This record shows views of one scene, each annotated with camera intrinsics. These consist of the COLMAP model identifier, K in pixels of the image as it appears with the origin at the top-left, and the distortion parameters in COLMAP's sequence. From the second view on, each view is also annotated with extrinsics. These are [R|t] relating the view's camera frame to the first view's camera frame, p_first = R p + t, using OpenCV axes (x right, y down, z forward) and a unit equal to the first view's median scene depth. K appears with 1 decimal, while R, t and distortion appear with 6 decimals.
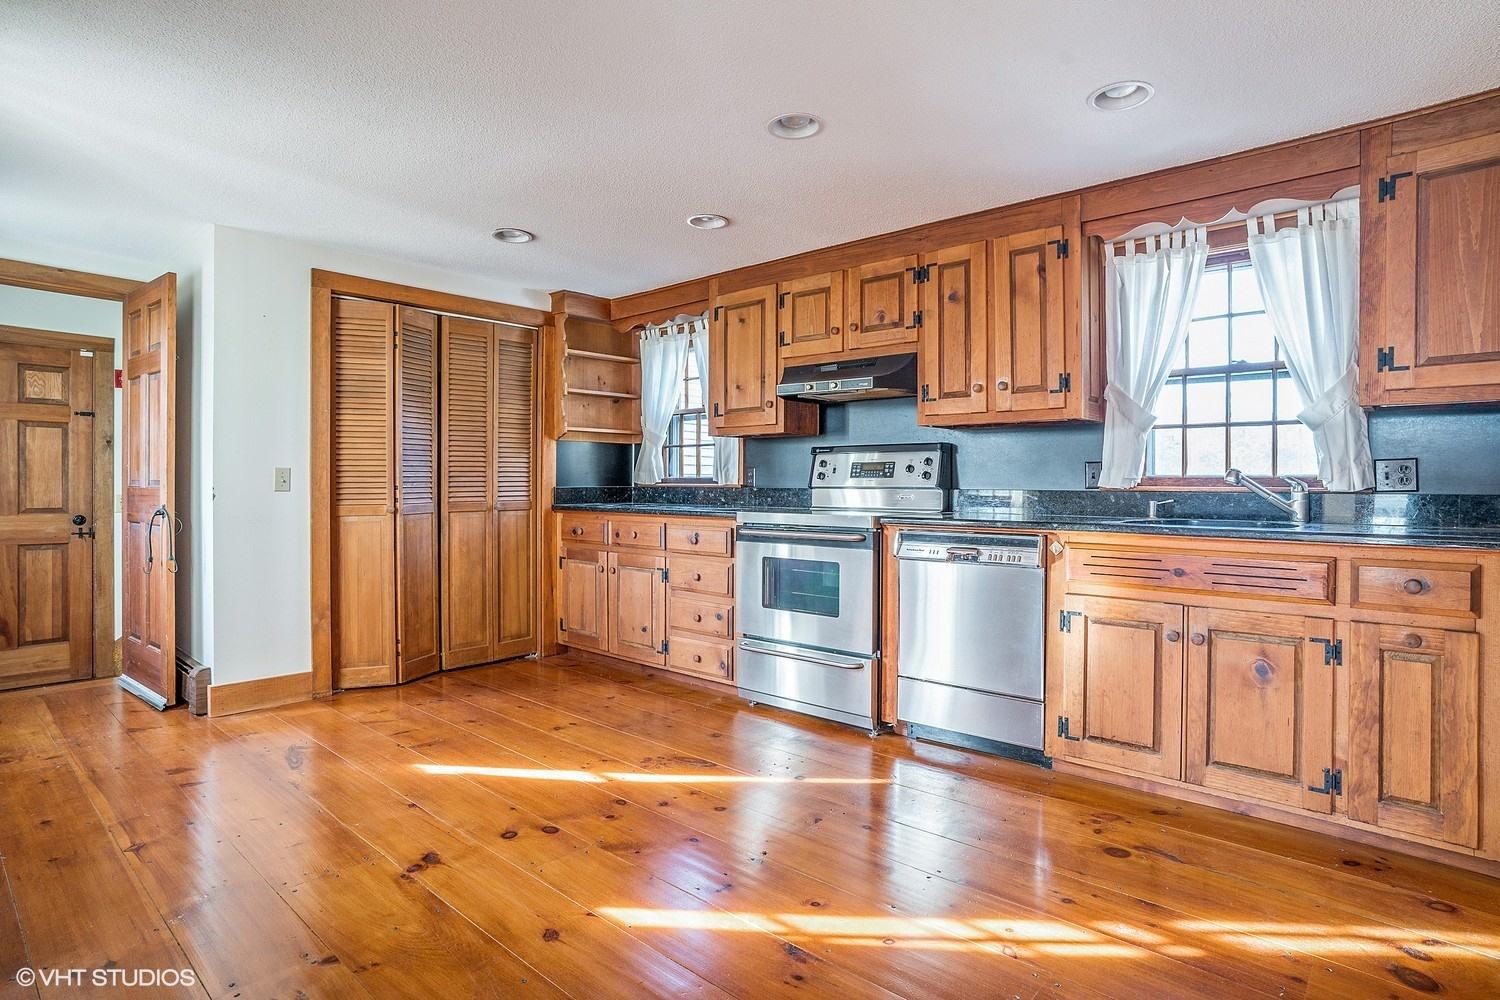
lens RADIAL K [[786.9, 0, 748.7], [0, 786.9, 487.5], [0, 0, 1]] dist [-0.070706, 0.041660]
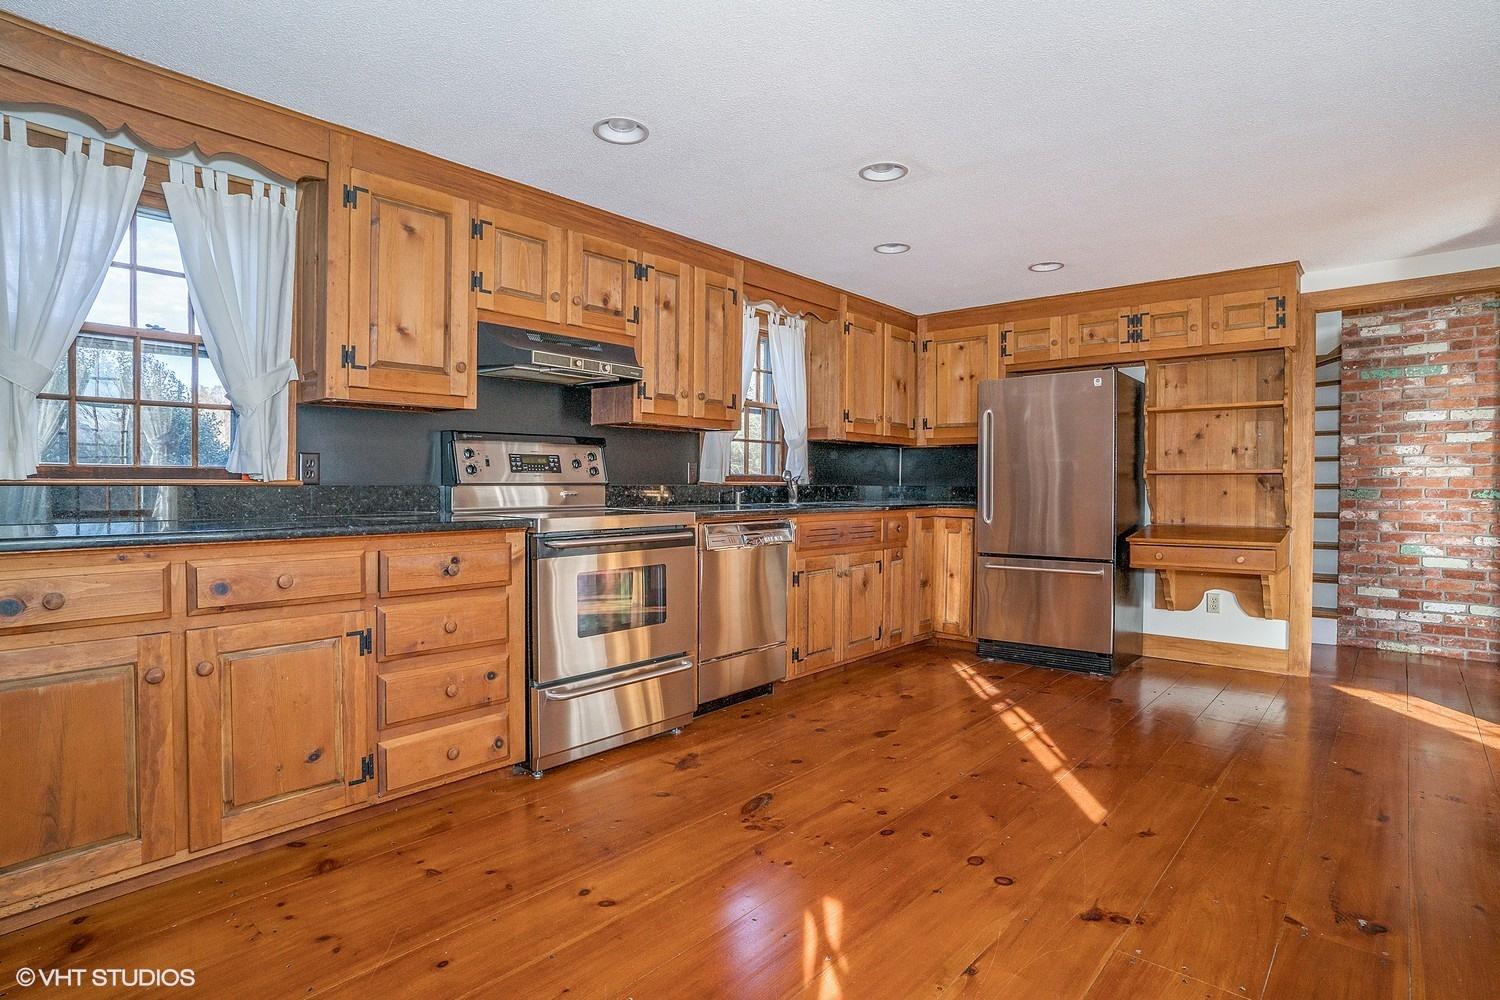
lens RADIAL K [[786.9, 0, 748.7], [0, 786.9, 487.5], [0, 0, 1]] dist [-0.070706, 0.041660]
pose [[-0.013721, -0.009994, 0.999856, -0.790442], [0.001659, 0.999948, 0.010018, -0.004709], [-0.999904, 0.001796, -0.013703, 0.874111]]
